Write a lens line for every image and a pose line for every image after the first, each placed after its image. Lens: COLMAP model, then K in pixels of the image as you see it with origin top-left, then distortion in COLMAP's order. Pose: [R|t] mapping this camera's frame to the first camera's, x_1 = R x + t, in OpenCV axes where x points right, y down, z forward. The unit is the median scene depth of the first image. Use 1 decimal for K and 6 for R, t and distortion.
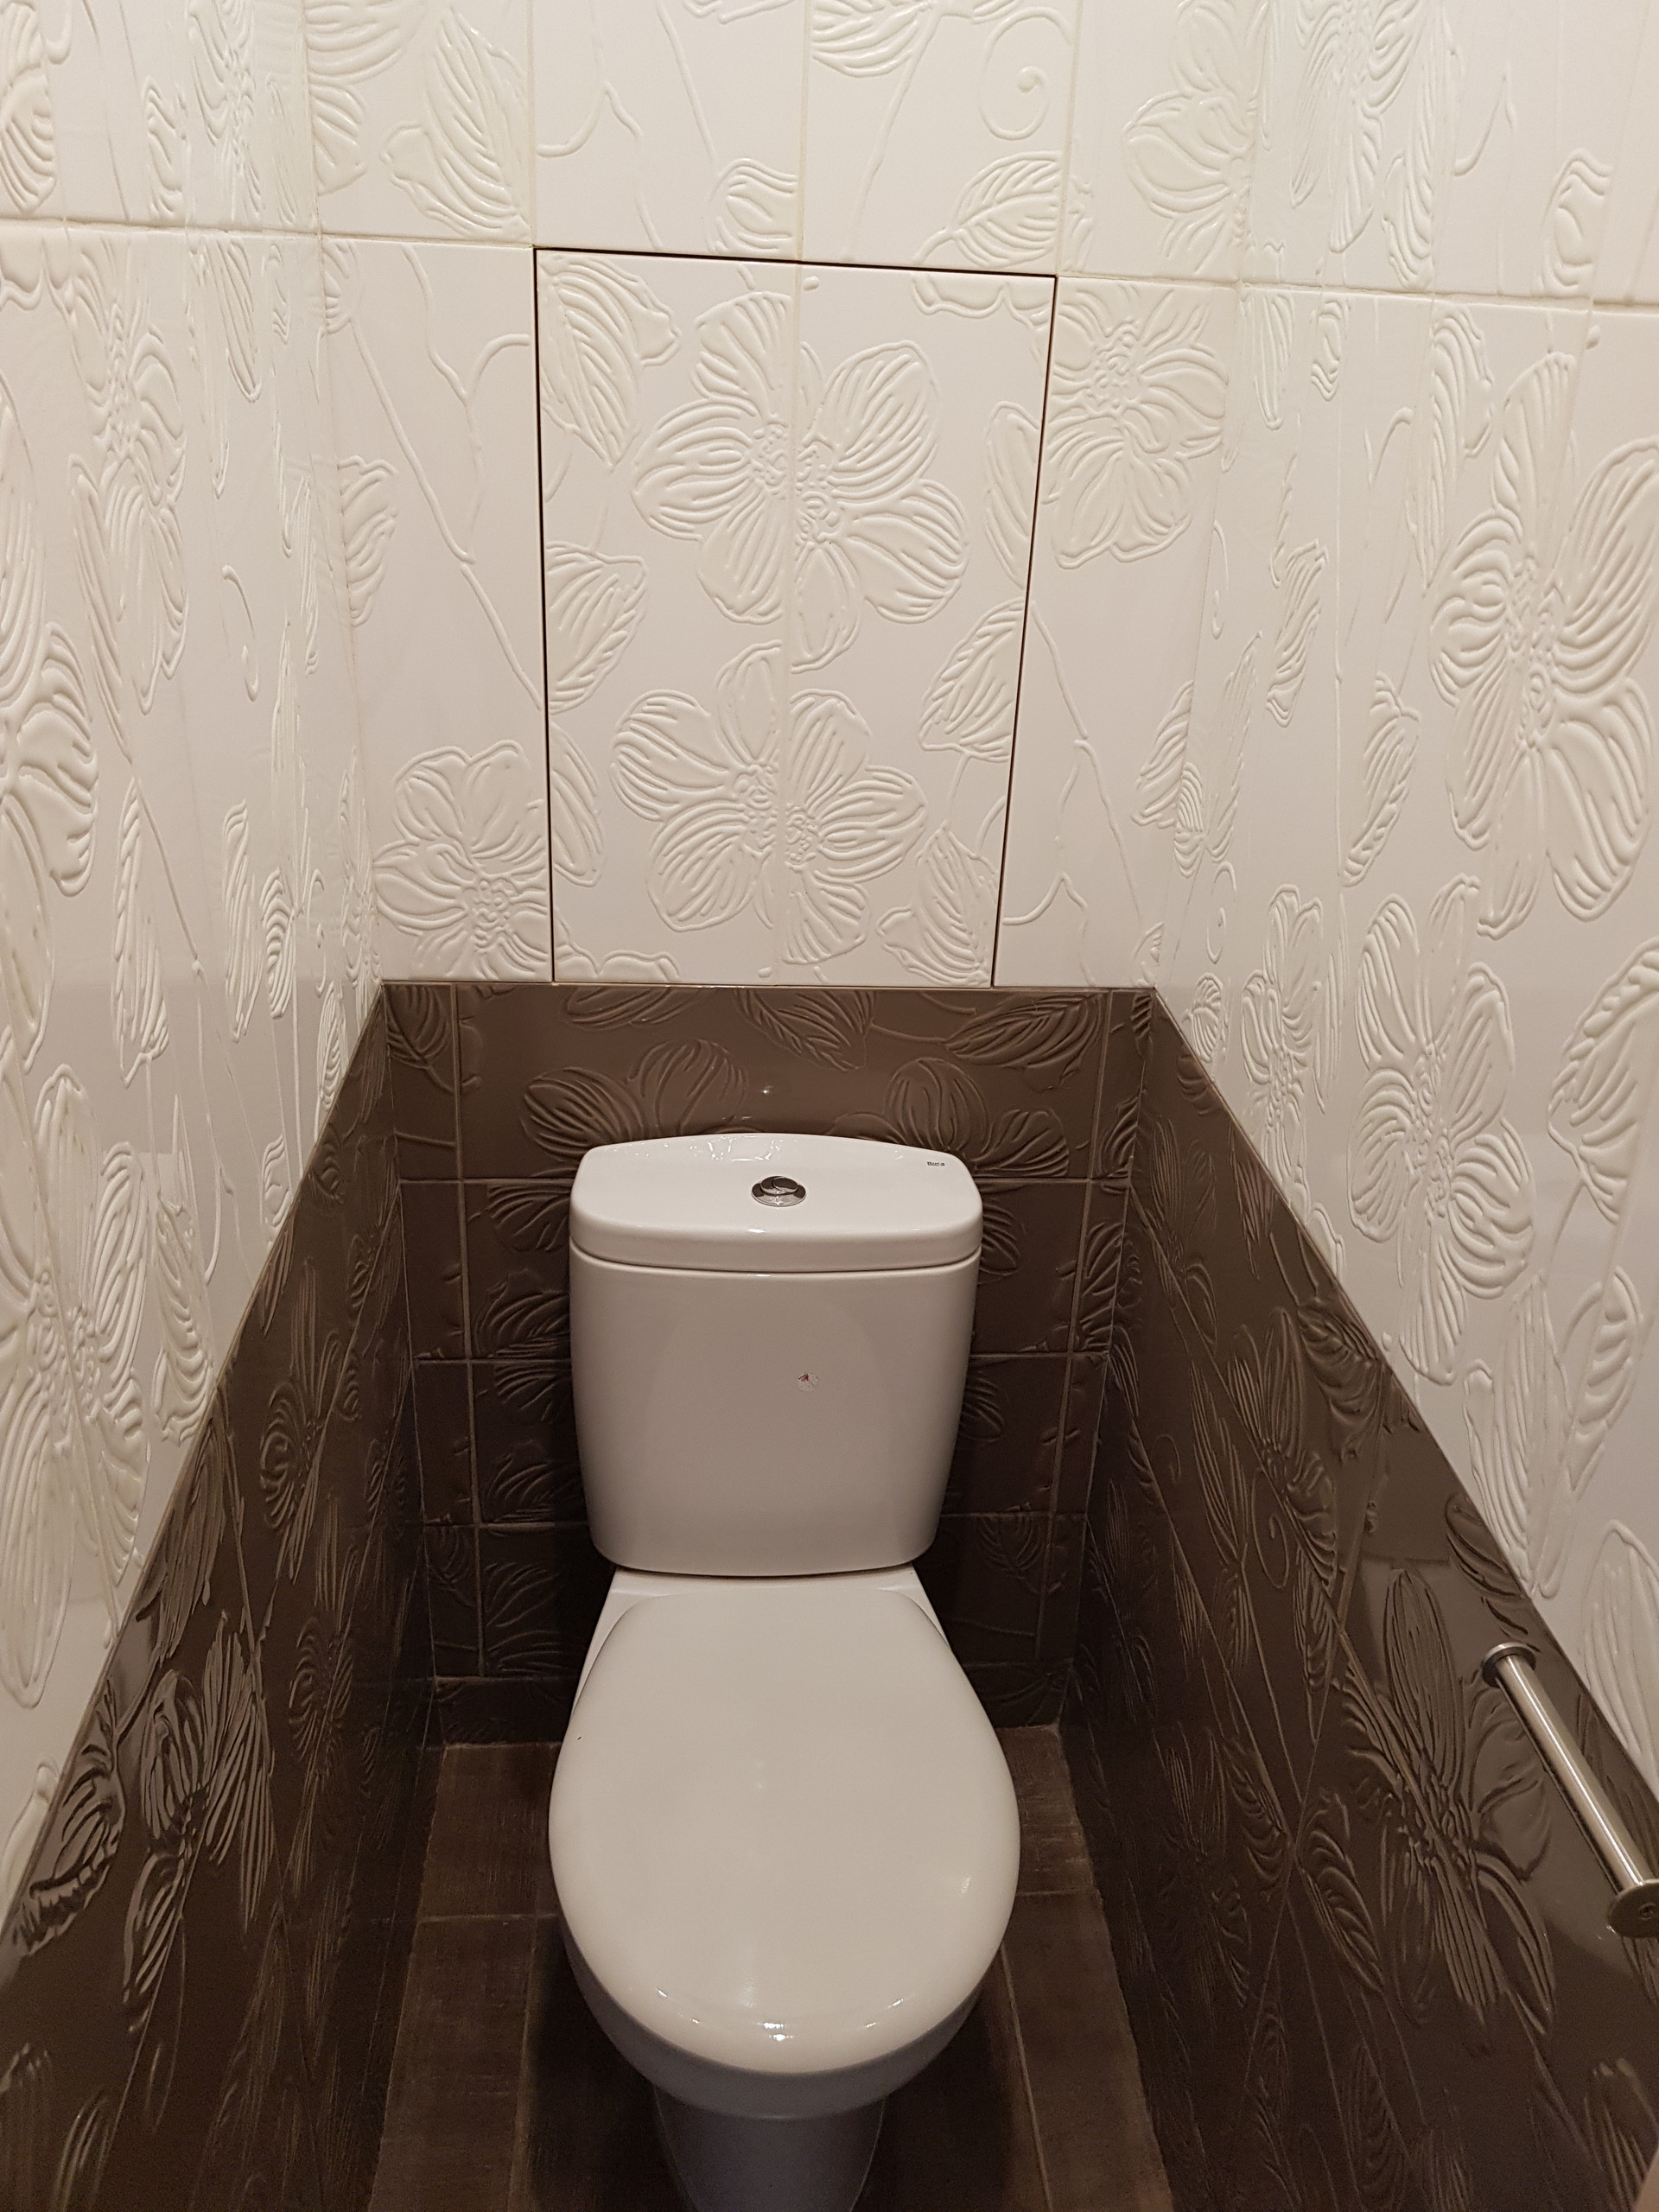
lens RADIAL K [[1718.1, 0, 833.8], [0, 1718.1, 1031.0], [0, 0, 1]] dist [0.104308, -0.207853]
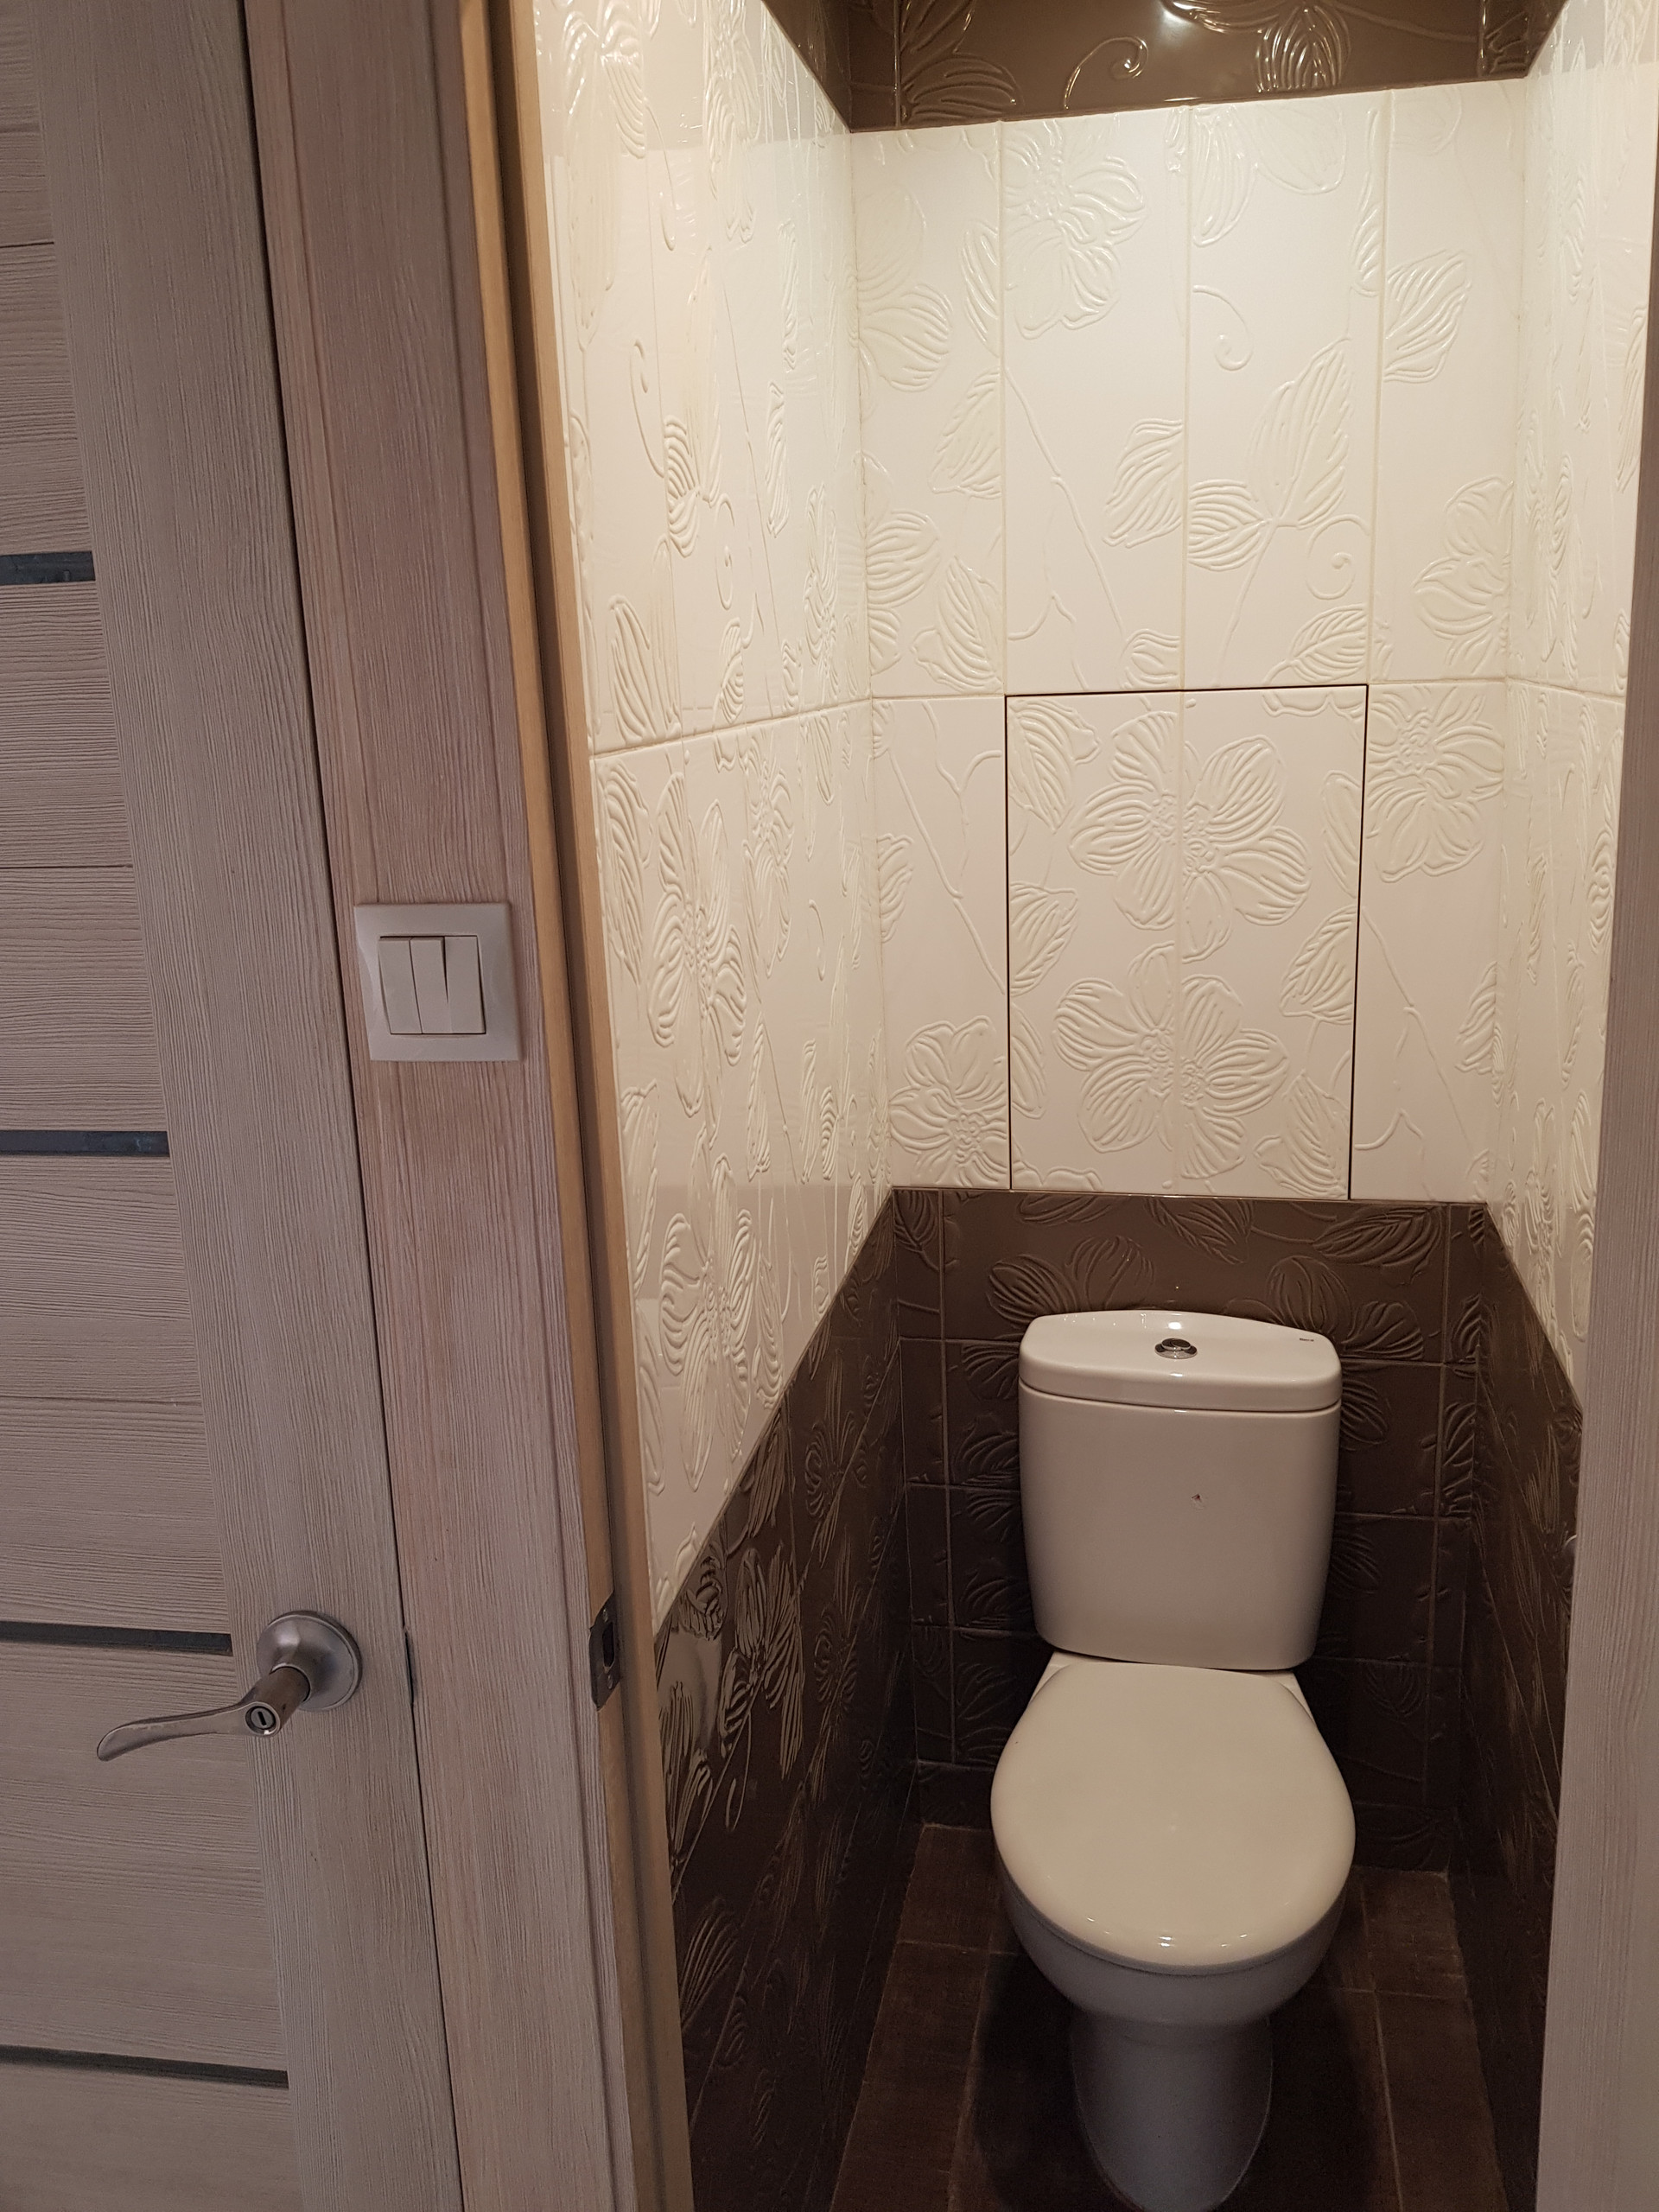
lens RADIAL K [[1720.6, 0, 829.5], [0, 1720.6, 1106.0], [0, 0, 1]] dist [0.070914, -0.117066]
pose [[0.956139, -0.006211, -0.292849, 0.106735], [-0.039758, 0.987771, -0.150759, 0.123741], [0.290204, 0.155790, 0.944199, -0.370261]]
